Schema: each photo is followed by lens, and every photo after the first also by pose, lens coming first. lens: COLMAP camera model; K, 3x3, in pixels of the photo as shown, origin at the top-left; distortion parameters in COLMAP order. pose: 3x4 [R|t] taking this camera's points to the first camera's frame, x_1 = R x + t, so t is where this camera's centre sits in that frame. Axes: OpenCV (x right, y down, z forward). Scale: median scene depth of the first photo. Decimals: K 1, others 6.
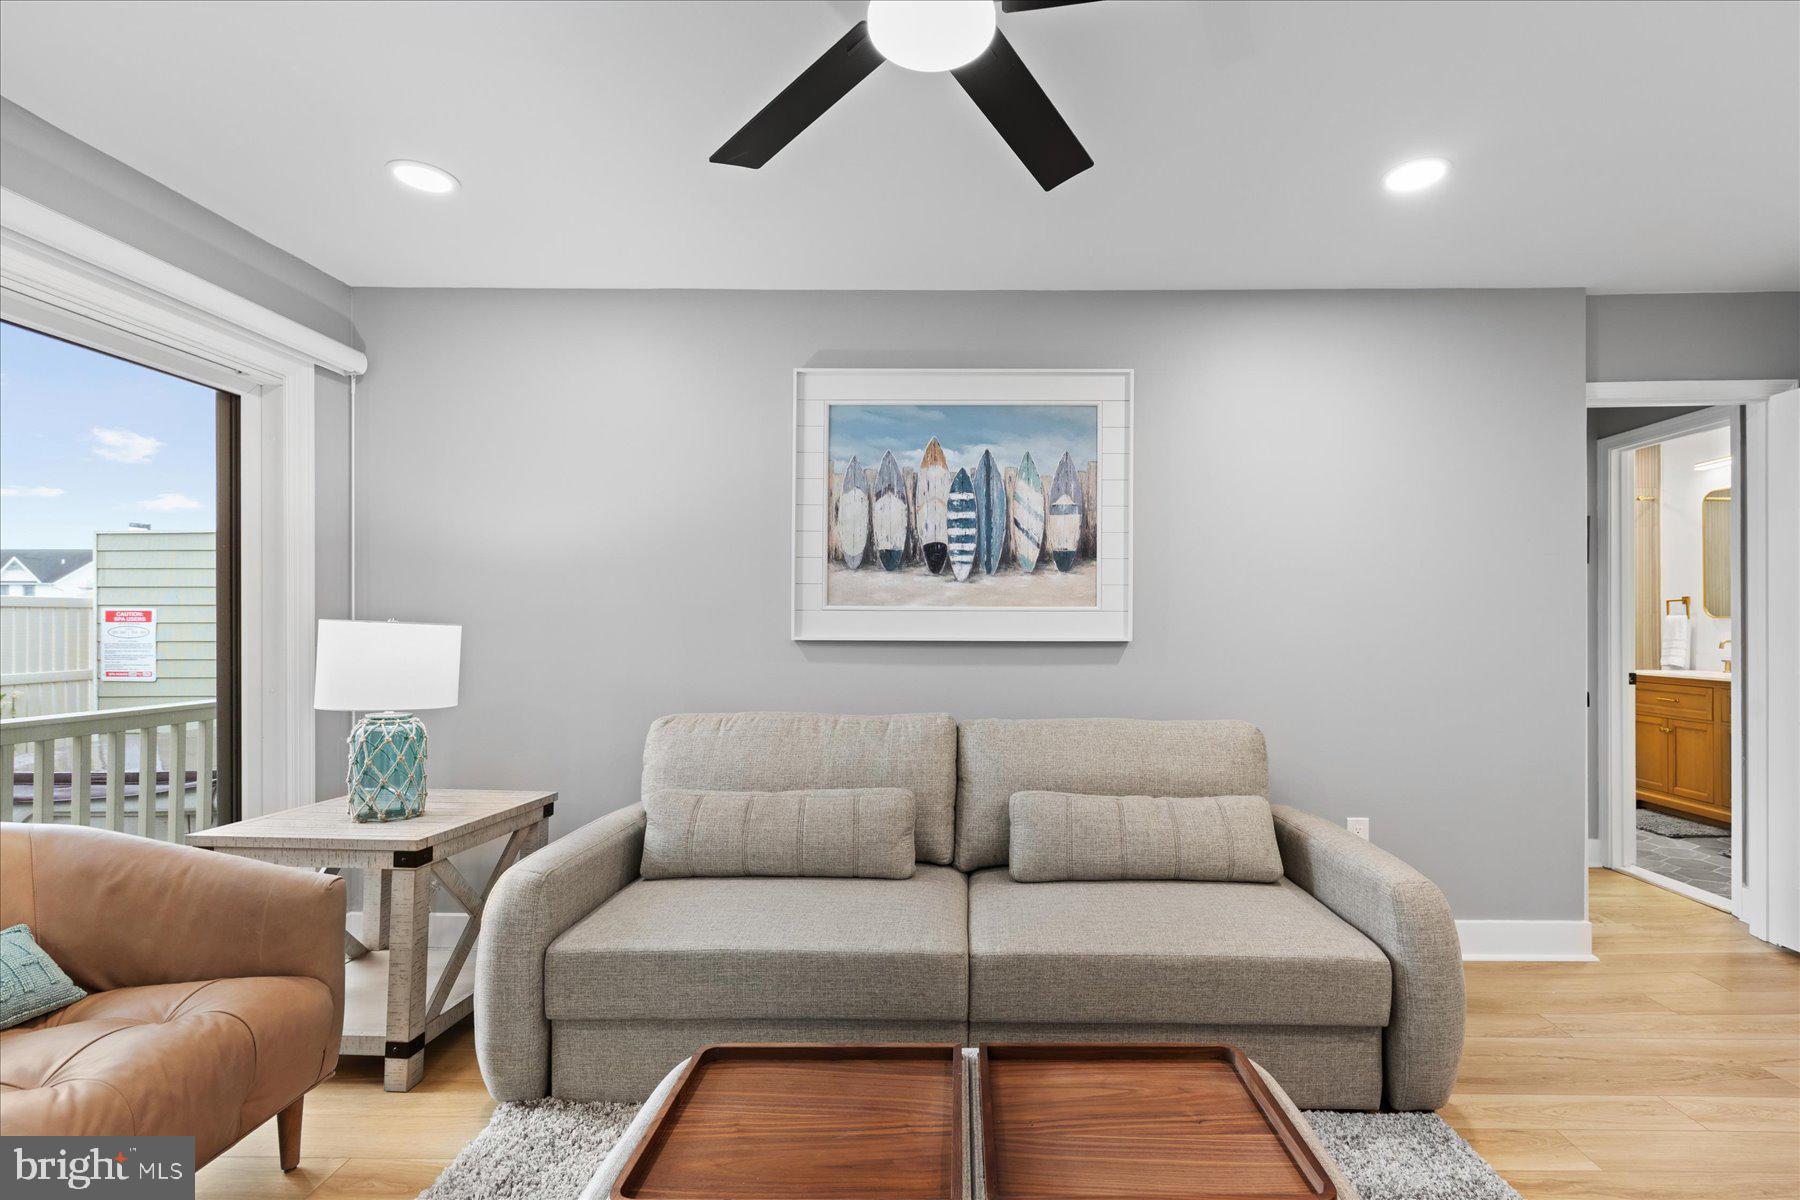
lens RADIAL K [[811.6, 0, 959.2], [0, 811.6, 633.0], [0, 0, 1]] dist [0.000350, -0.000025]
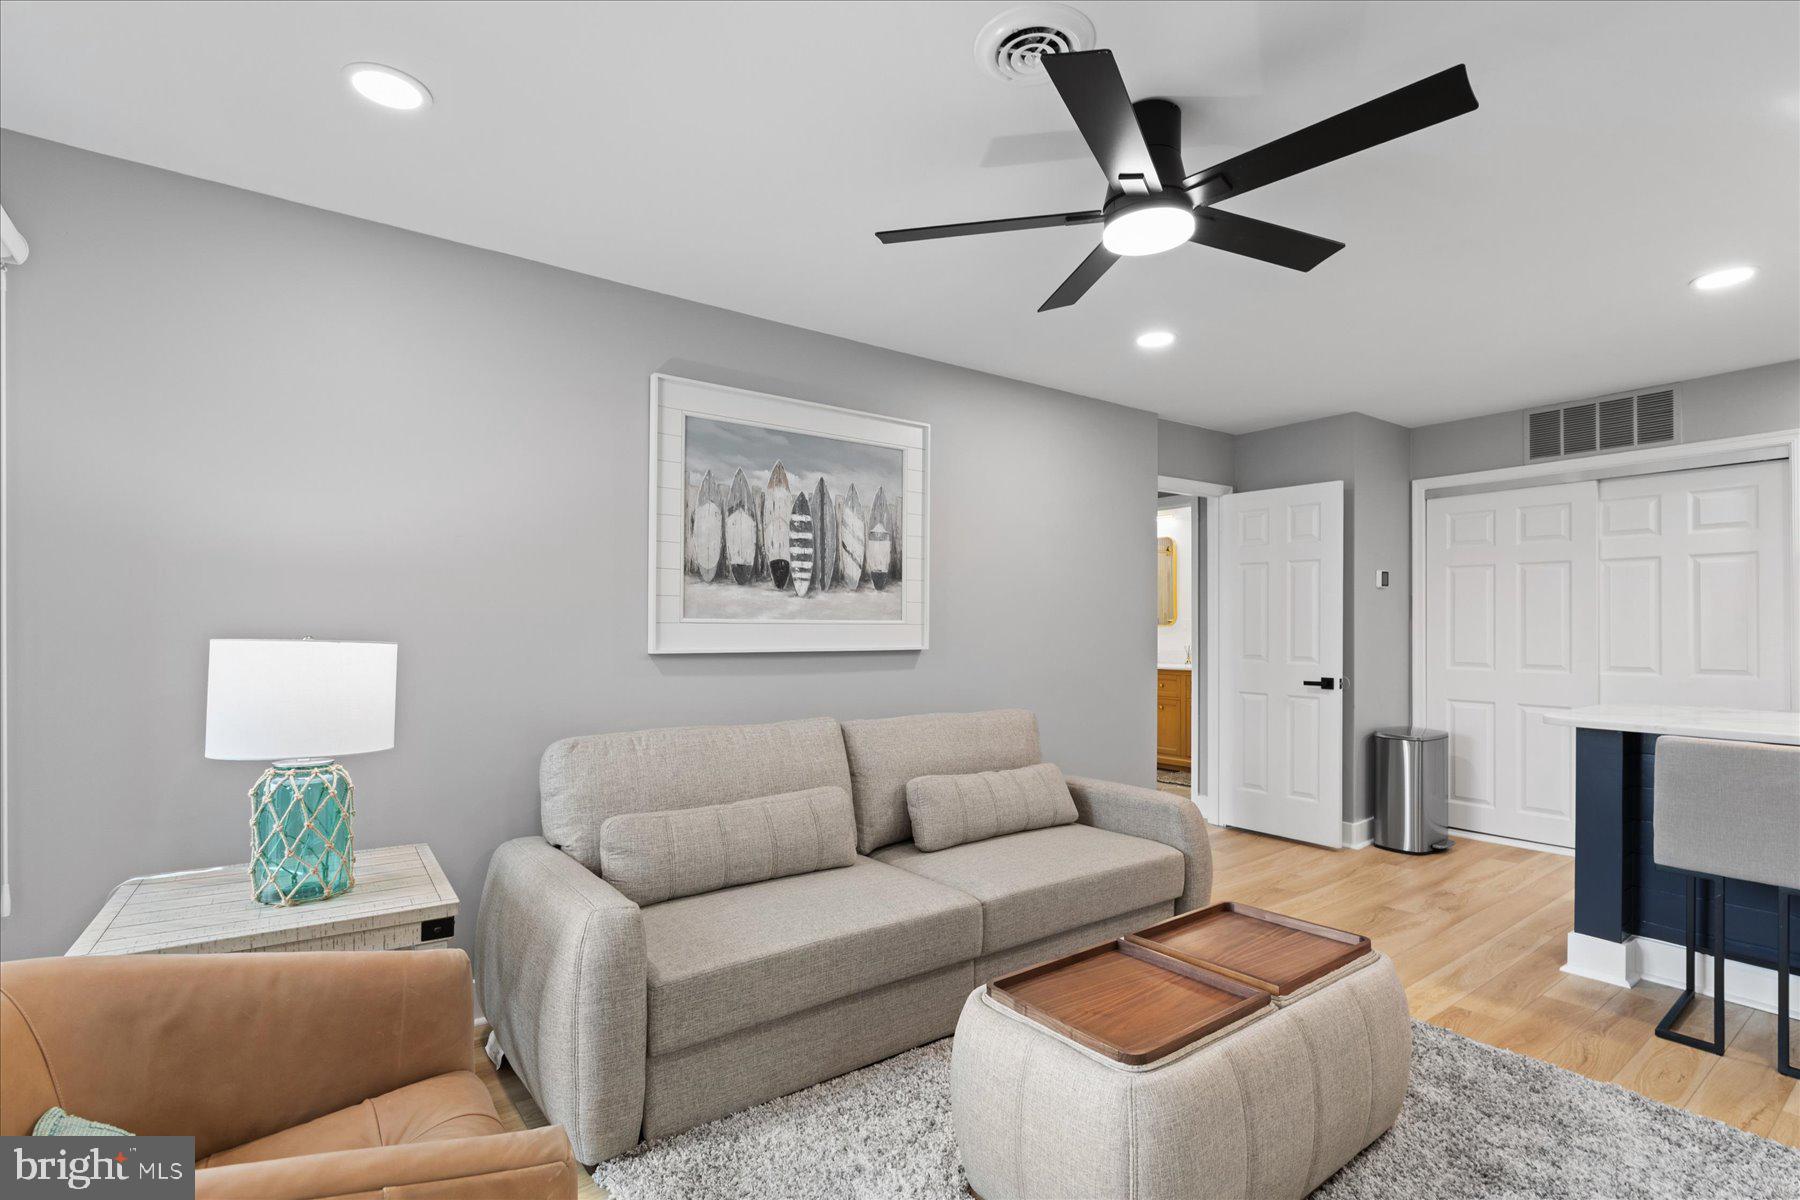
lens RADIAL K [[843.7, 0, 899.8], [0, 843.7, 635.0], [0, 0, 1]] dist [-0.000529, 0.000097]
pose [[0.800883, -0.005432, 0.598796, -0.567307], [0.005465, 0.999984, 0.001762, -0.013697], [-0.598795, 0.001861, 0.800900, 0.019982]]
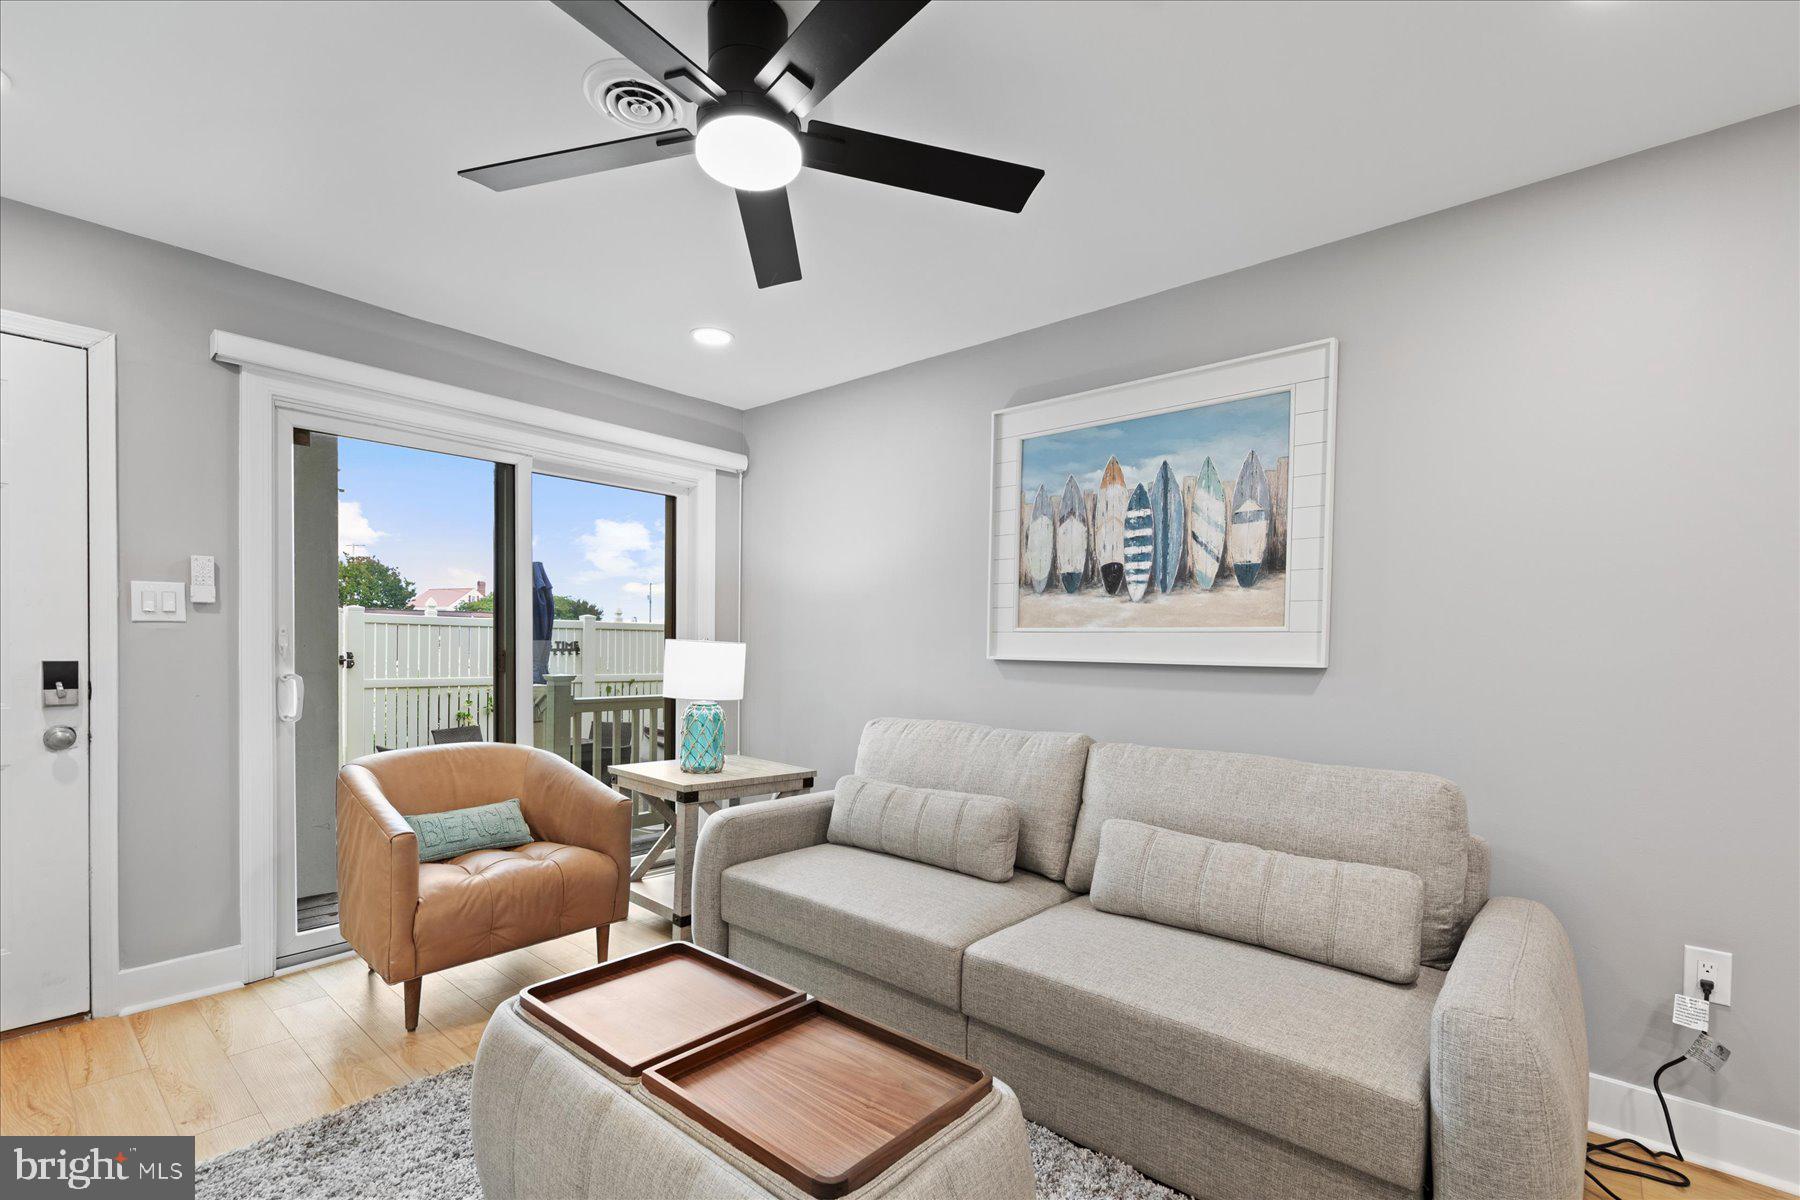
lens RADIAL K [[802.6, 0, 904.0], [0, 802.6, 669.2], [0, 0, 1]] dist [0.001078, -0.000035]
pose [[0.758281, 0.026932, -0.651371, 0.418034], [-0.015761, 0.999612, 0.022983, -0.000831], [0.651737, -0.007161, 0.758411, 0.094406]]
